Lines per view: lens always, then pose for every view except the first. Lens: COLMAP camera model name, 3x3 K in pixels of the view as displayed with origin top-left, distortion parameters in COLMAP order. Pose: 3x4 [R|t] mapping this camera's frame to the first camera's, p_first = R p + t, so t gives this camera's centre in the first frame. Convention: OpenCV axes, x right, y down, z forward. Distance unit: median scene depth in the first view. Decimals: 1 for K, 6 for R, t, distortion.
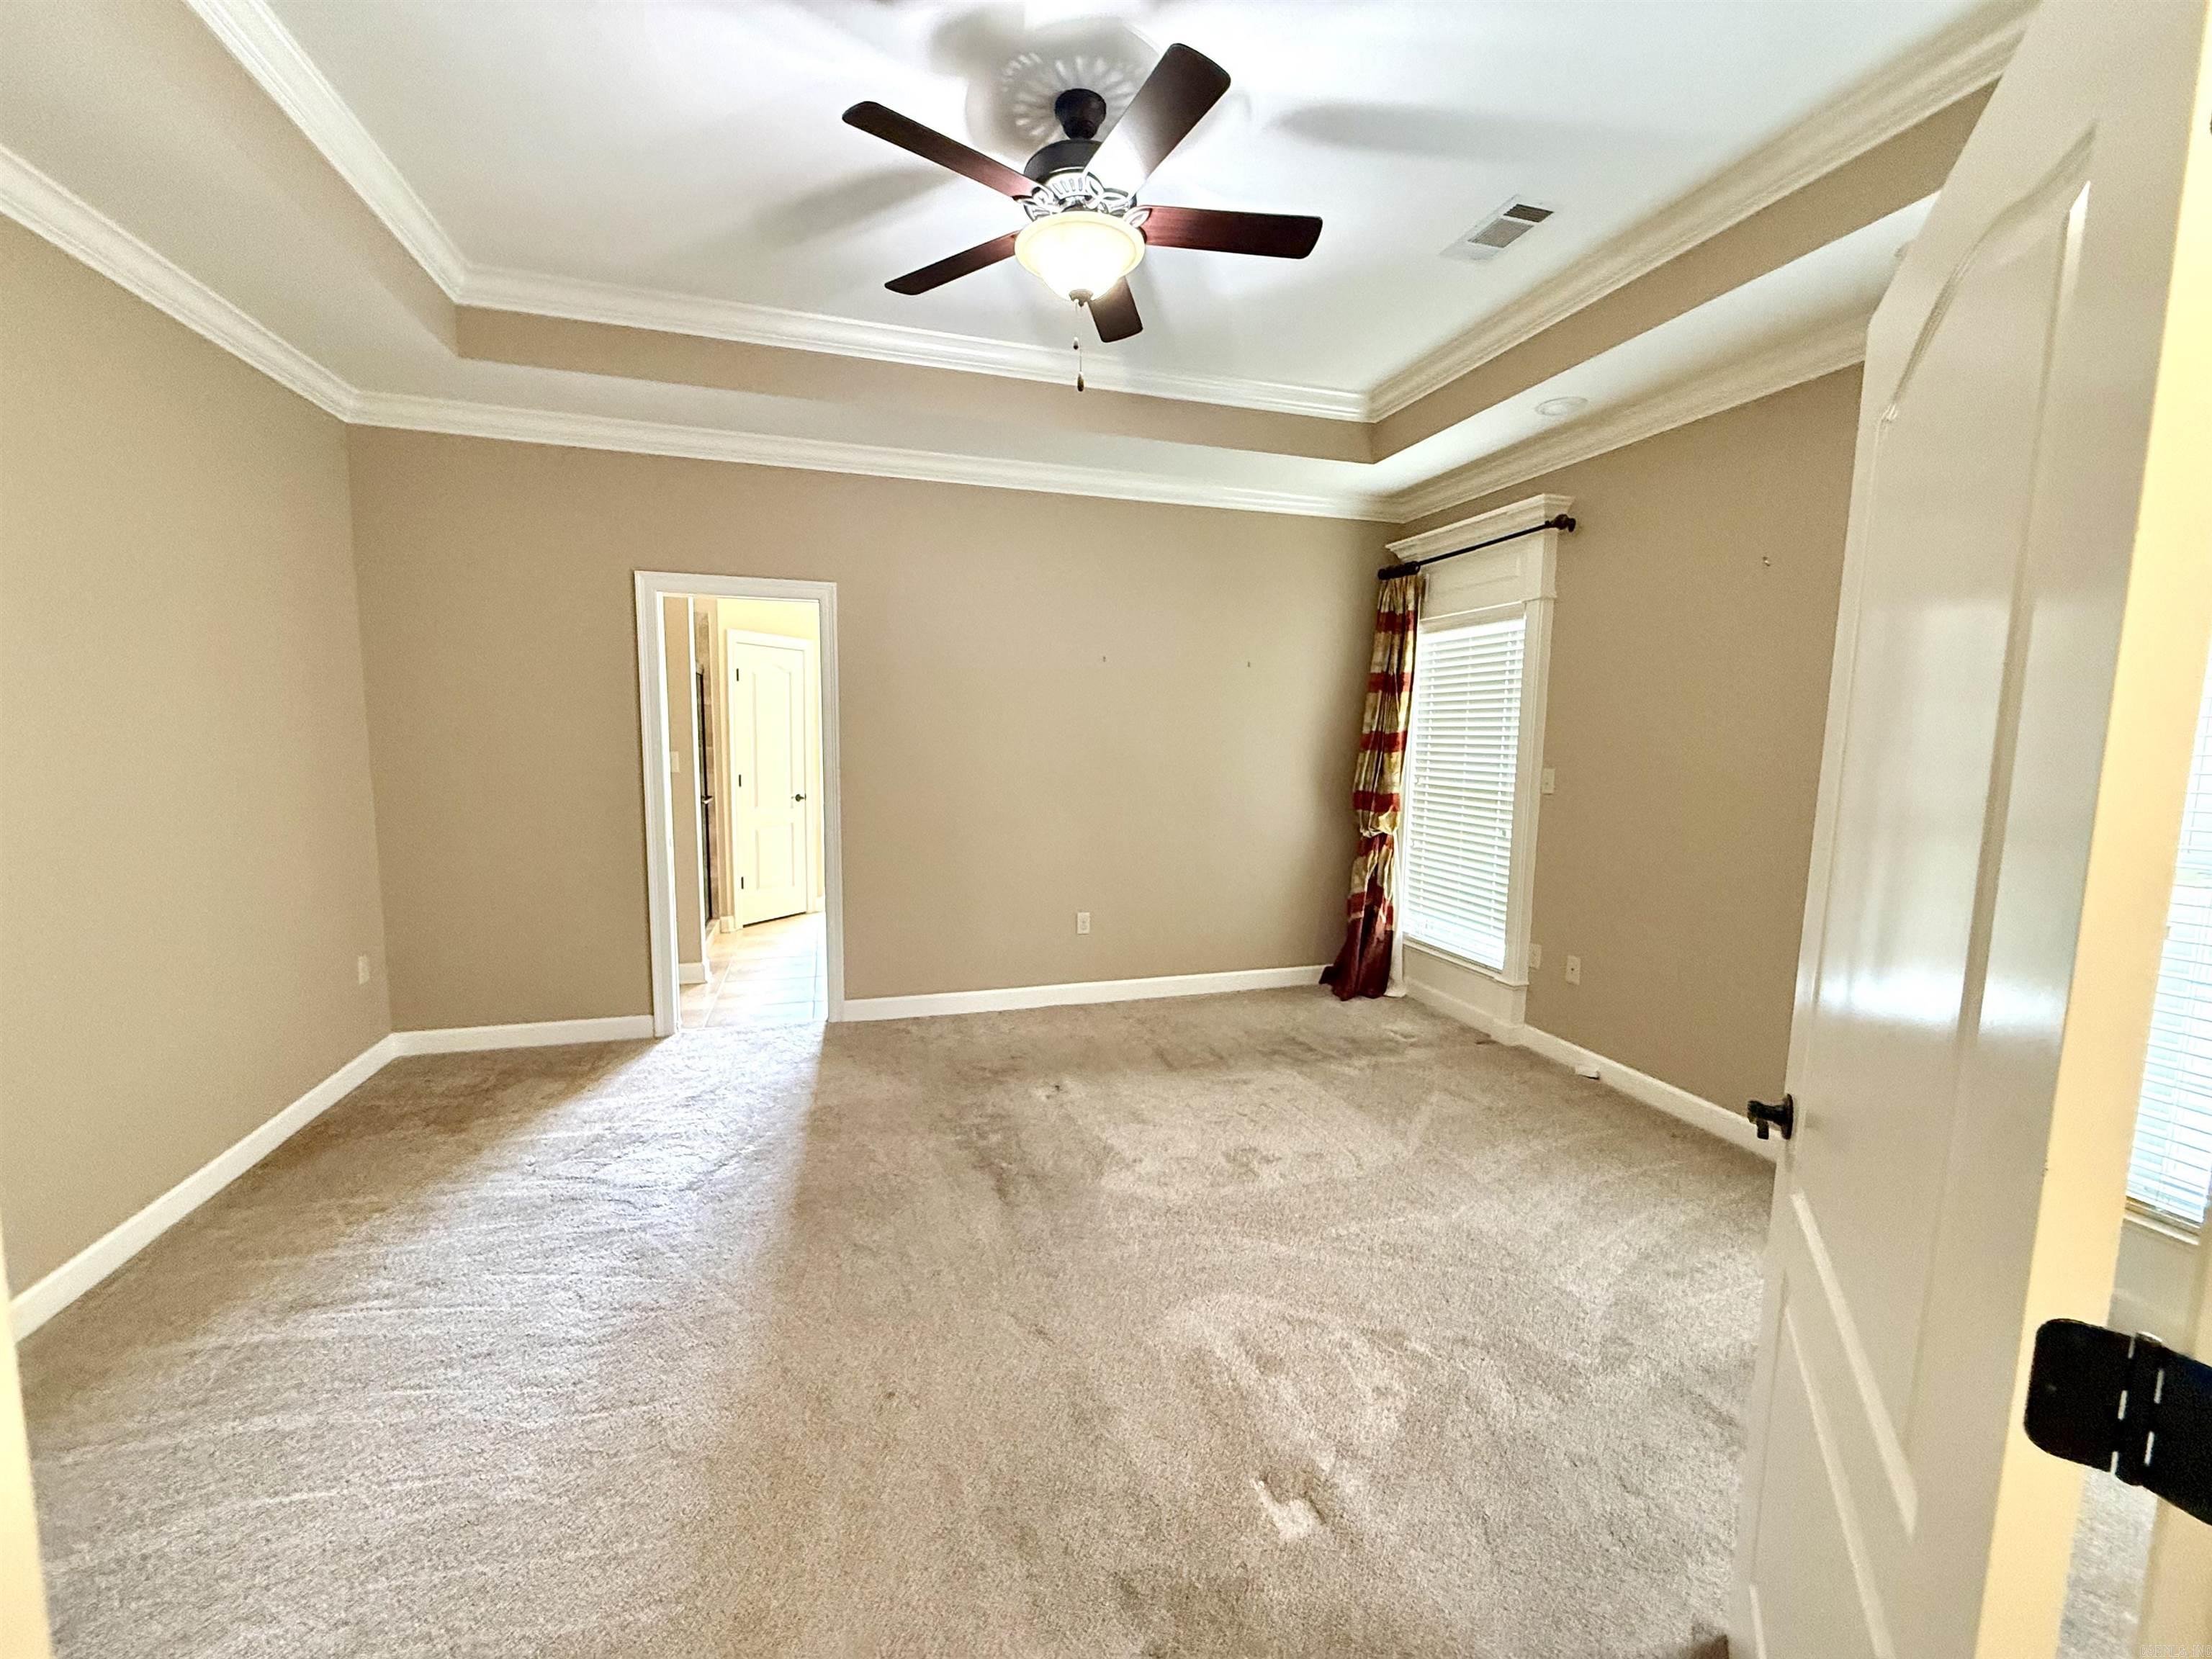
lens RADIAL K [[878.3, 0, 1103.0], [0, 878.3, 830.5], [0, 0, 1]] dist [0.000508, -0.000143]
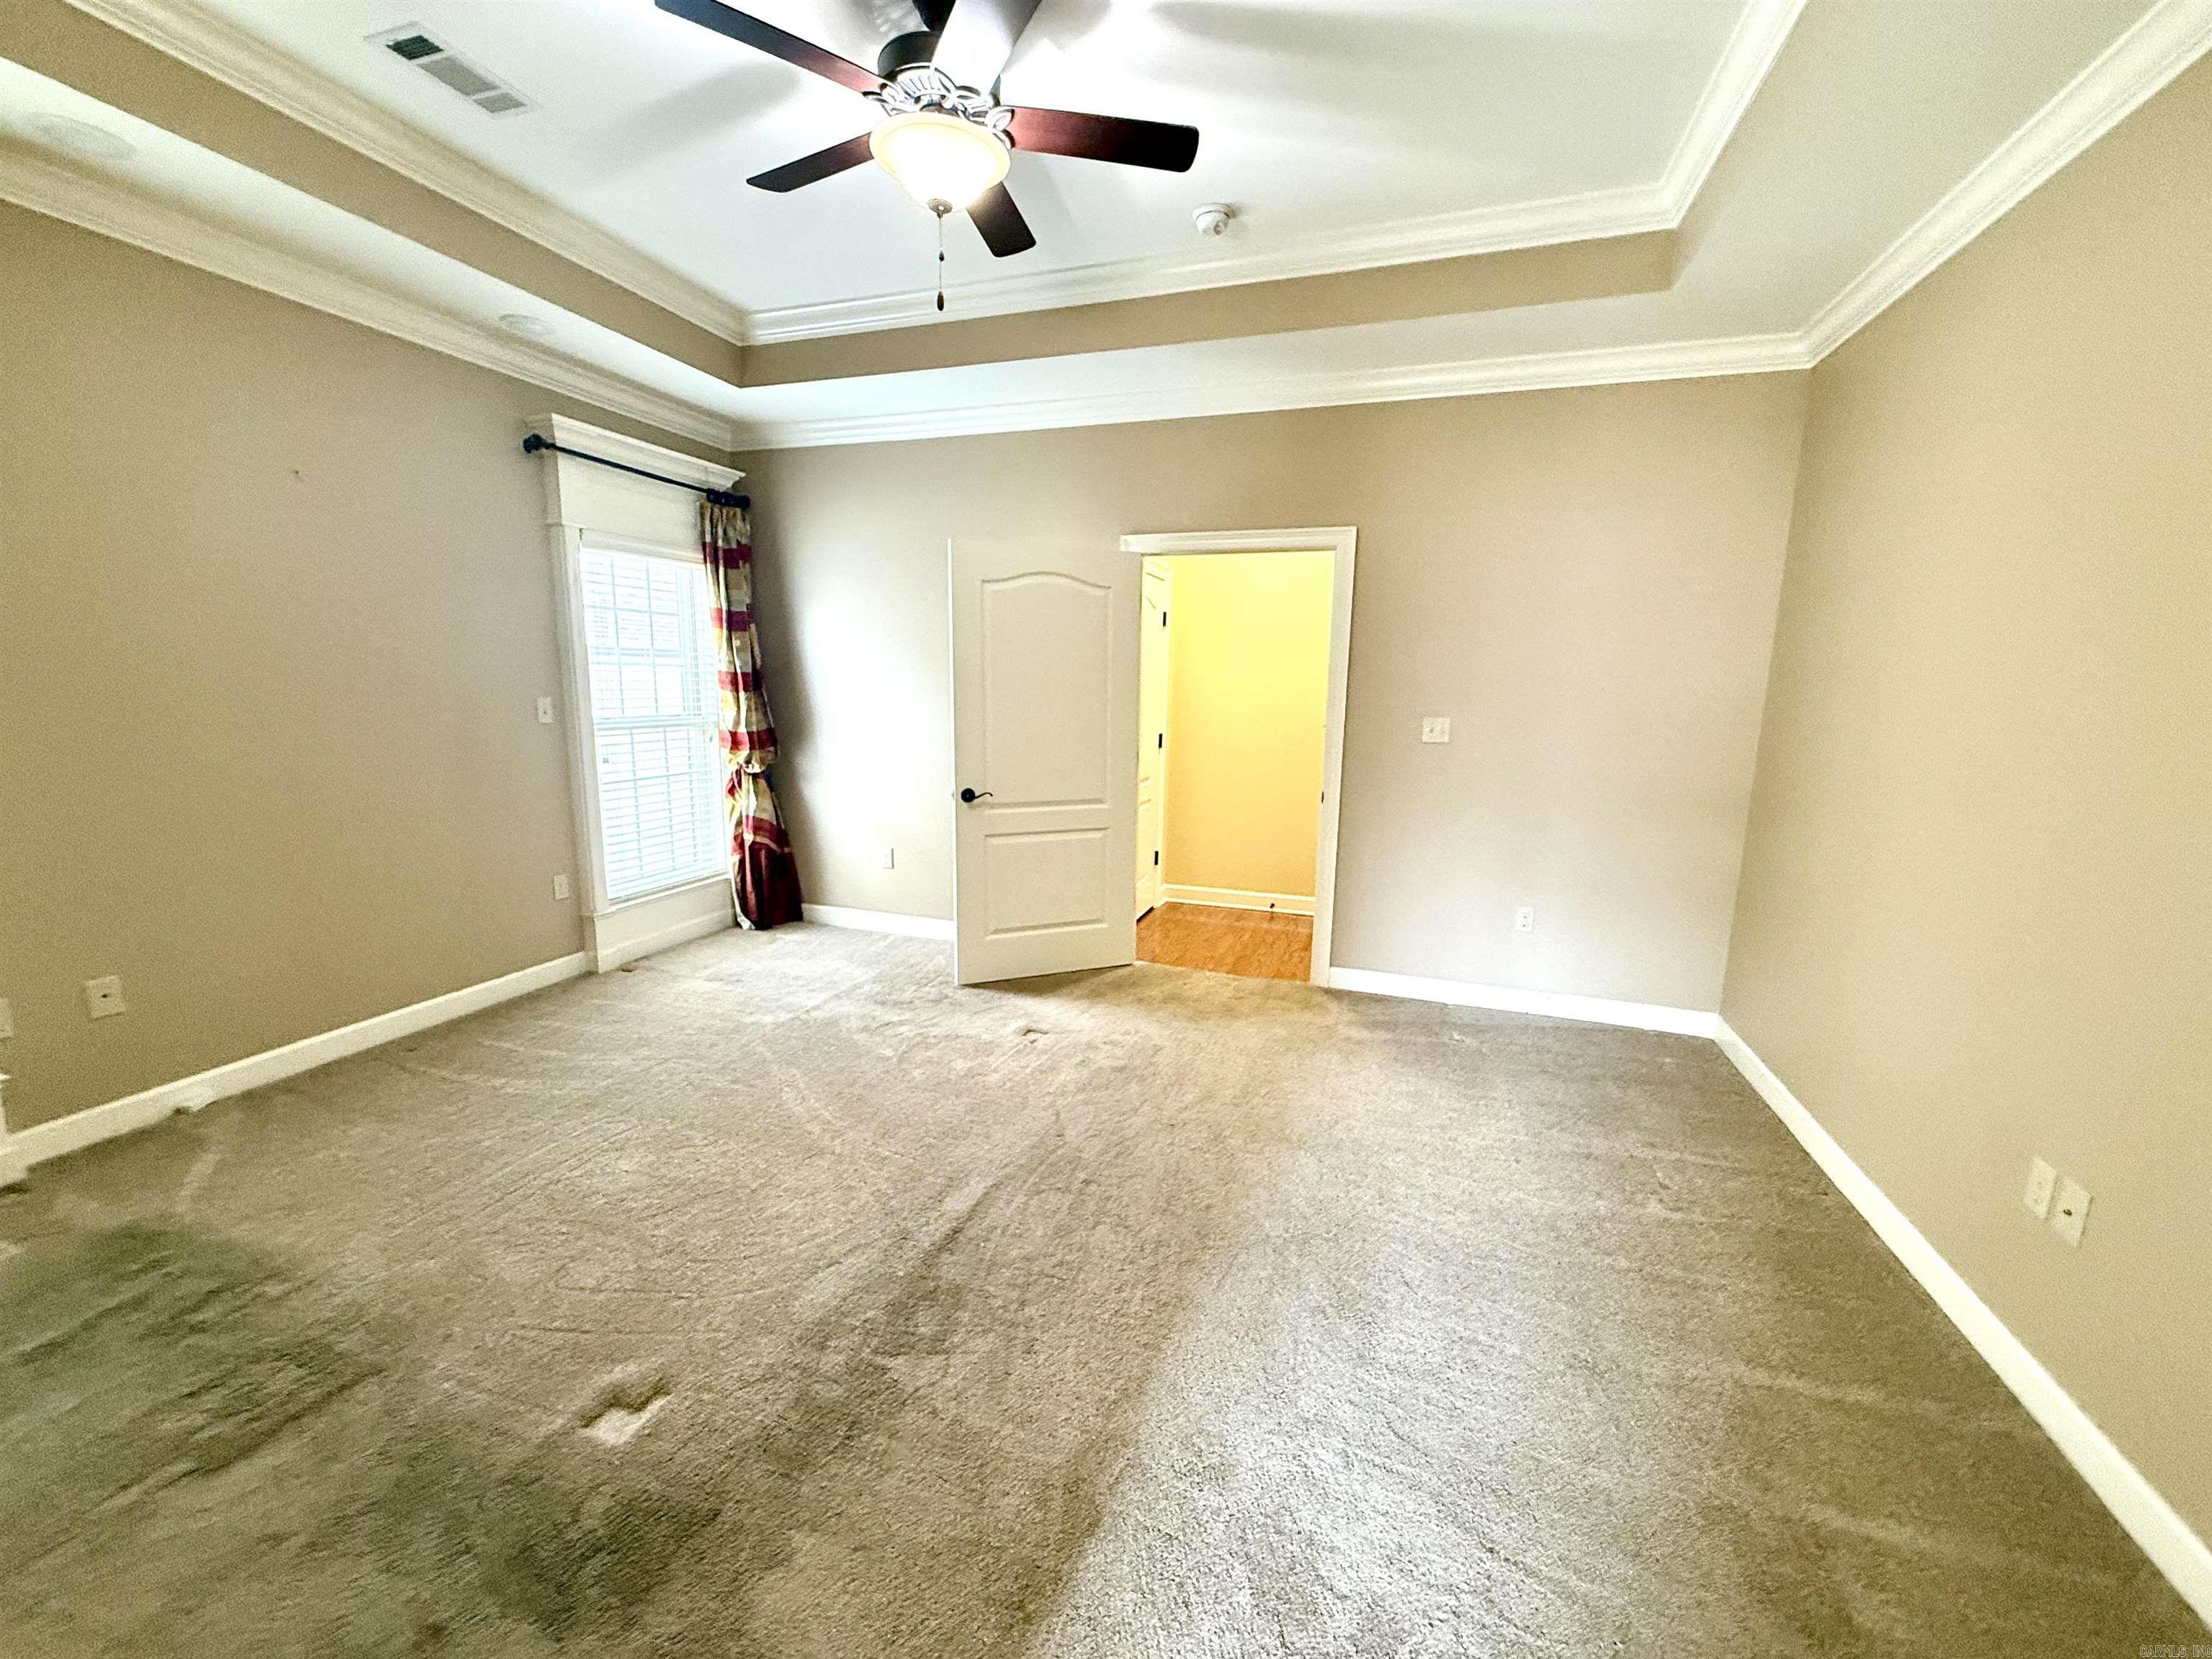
lens RADIAL K [[878.3, 0, 1103.0], [0, 878.3, 830.5], [0, 0, 1]] dist [0.000508, -0.000143]
pose [[-0.803622, -0.133219, 0.580039, -0.578052], [0.034503, 0.962557, 0.268876, -0.150905], [-0.594139, 0.236088, -0.768935, 1.286974]]
